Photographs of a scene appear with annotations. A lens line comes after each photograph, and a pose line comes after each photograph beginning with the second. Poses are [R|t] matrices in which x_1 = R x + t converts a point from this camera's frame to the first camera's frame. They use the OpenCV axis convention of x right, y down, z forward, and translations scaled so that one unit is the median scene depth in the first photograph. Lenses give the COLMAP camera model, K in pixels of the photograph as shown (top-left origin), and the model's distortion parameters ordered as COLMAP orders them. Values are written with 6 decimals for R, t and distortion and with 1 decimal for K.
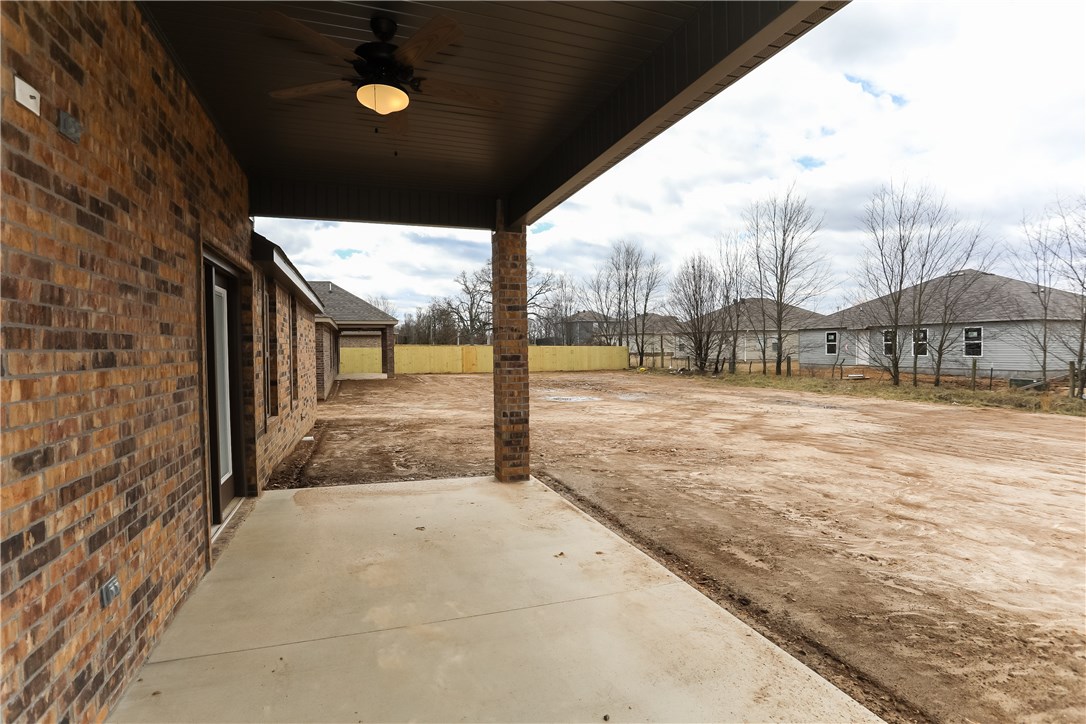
lens RADIAL K [[526.6, 0, 542.4], [0, 526.6, 361.4], [0, 0, 1]] dist [-0.061825, 0.019128]
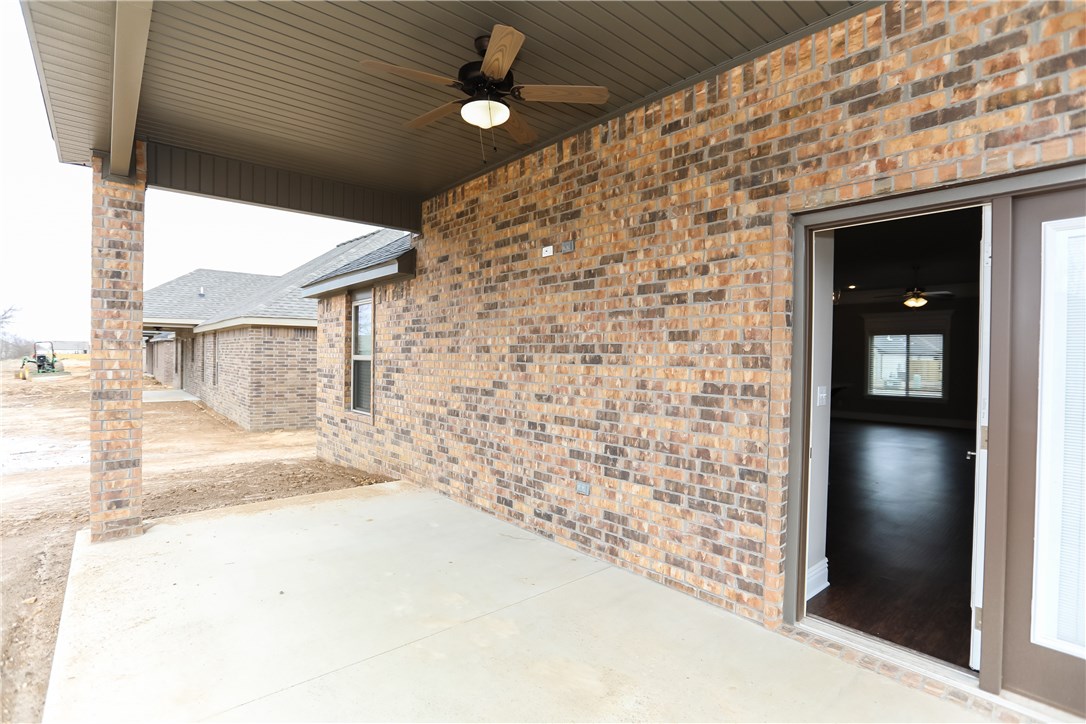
lens RADIAL K [[526.6, 0, 538.3], [0, 526.6, 360.7], [0, 0, 1]] dist [-0.061825, 0.019128]
pose [[-0.932909, 0.002043, -0.360105, -0.042035], [-0.012136, 0.999238, 0.037109, -0.069686], [0.359907, 0.038989, -0.932173, 2.870997]]
